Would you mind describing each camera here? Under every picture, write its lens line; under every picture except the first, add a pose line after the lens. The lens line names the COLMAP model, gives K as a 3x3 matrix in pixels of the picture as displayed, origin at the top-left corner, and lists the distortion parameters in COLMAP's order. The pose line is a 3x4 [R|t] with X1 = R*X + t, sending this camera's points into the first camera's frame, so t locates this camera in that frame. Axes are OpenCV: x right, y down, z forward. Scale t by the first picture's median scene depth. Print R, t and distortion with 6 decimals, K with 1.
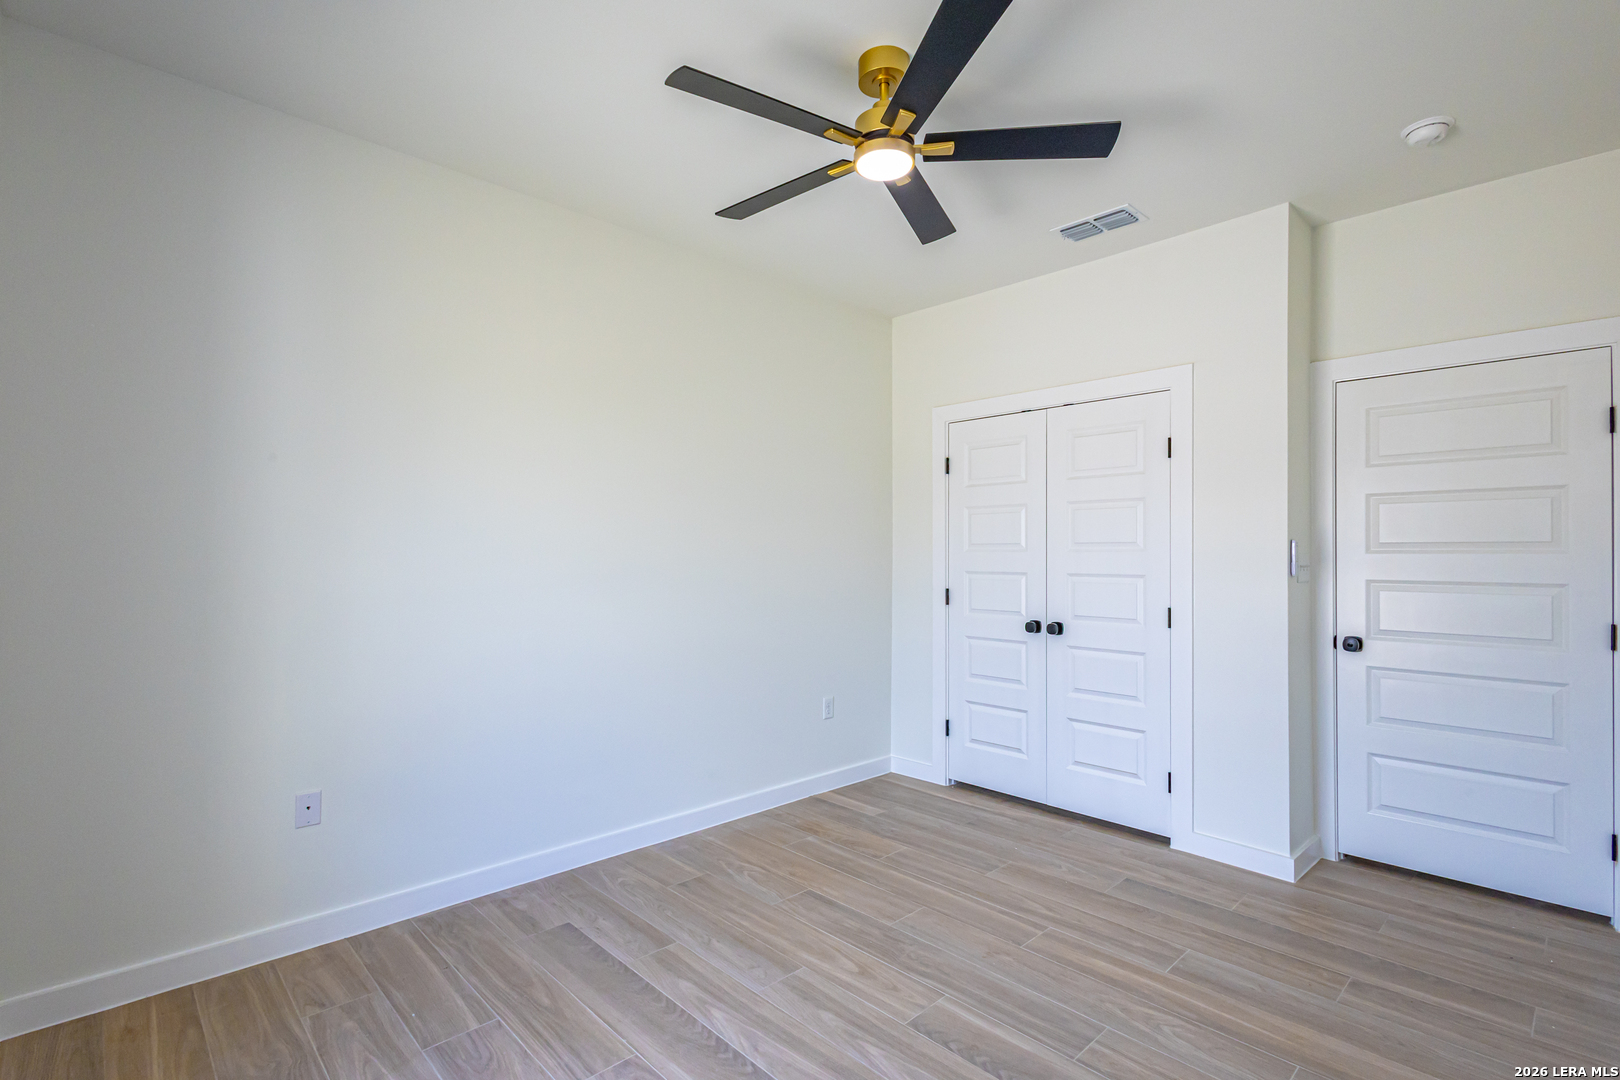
lens RADIAL K [[741.7, 0, 819.3], [0, 741.7, 550.8], [0, 0, 1]] dist [0.012967, -0.003219]
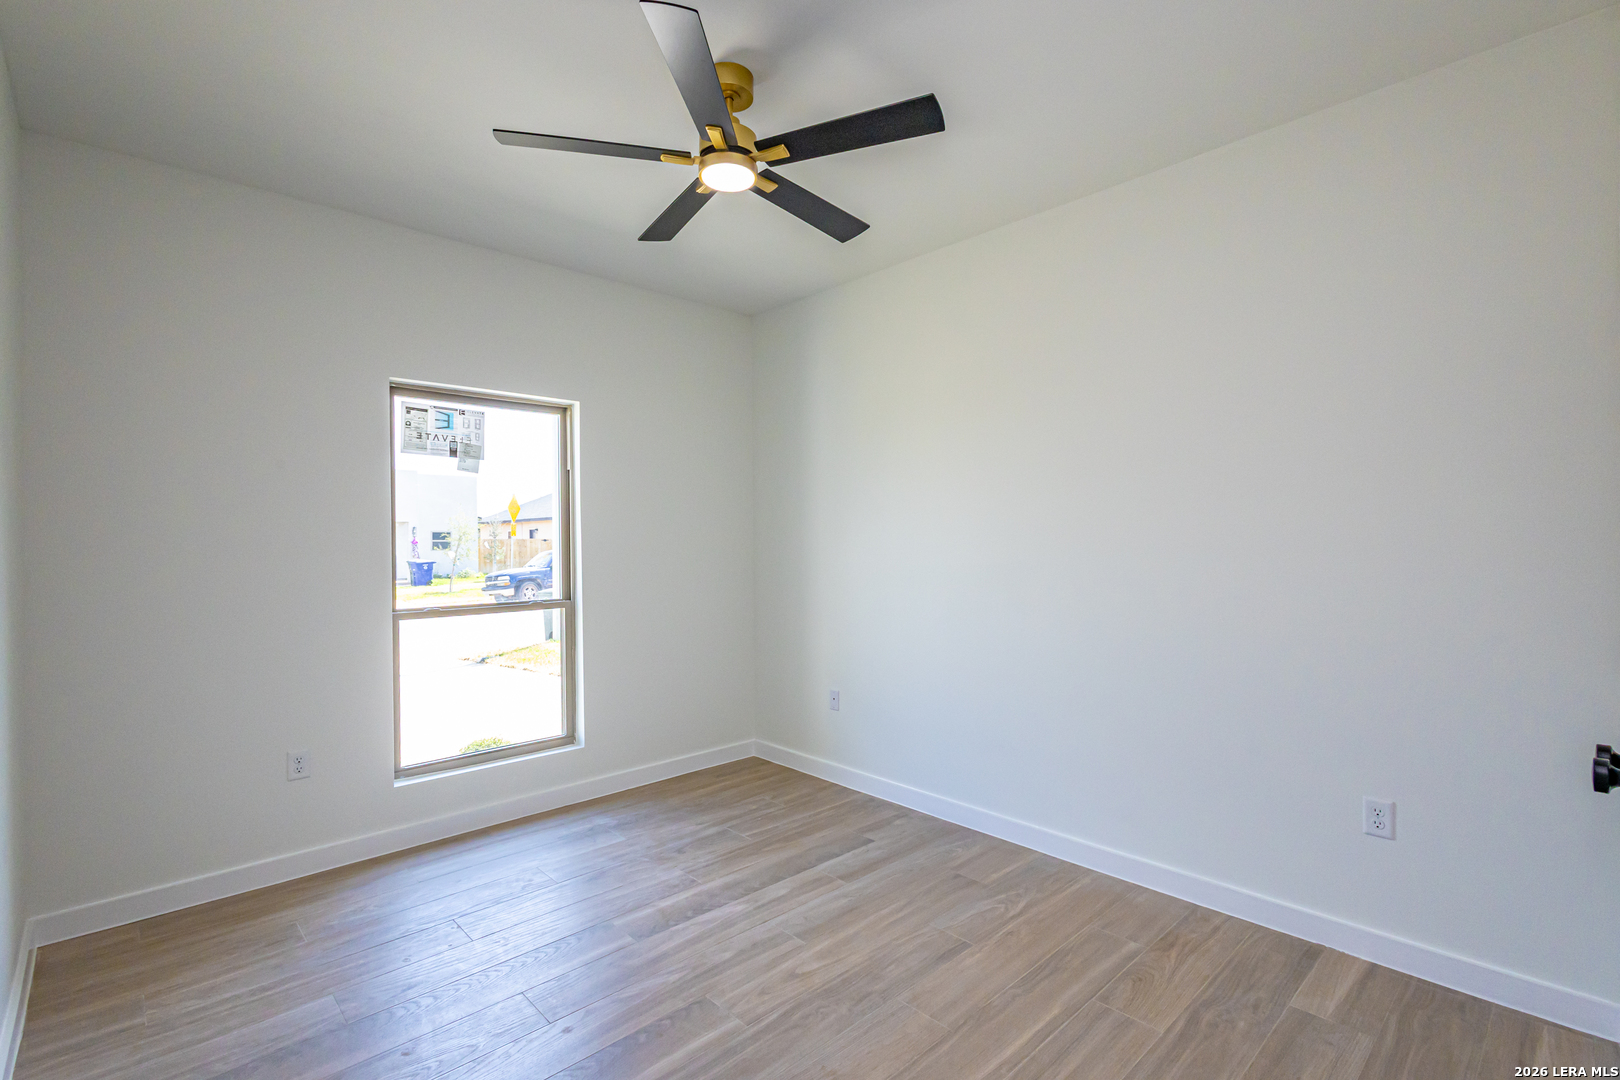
lens RADIAL K [[741.7, 0, 819.4], [0, 741.7, 540.6], [0, 0, 1]] dist [0.012967, -0.003219]
pose [[-0.008684, -0.004438, -0.999952, 0.959787], [0.017640, 0.999834, -0.004591, -0.002856], [0.999807, -0.017679, -0.008604, 0.966387]]
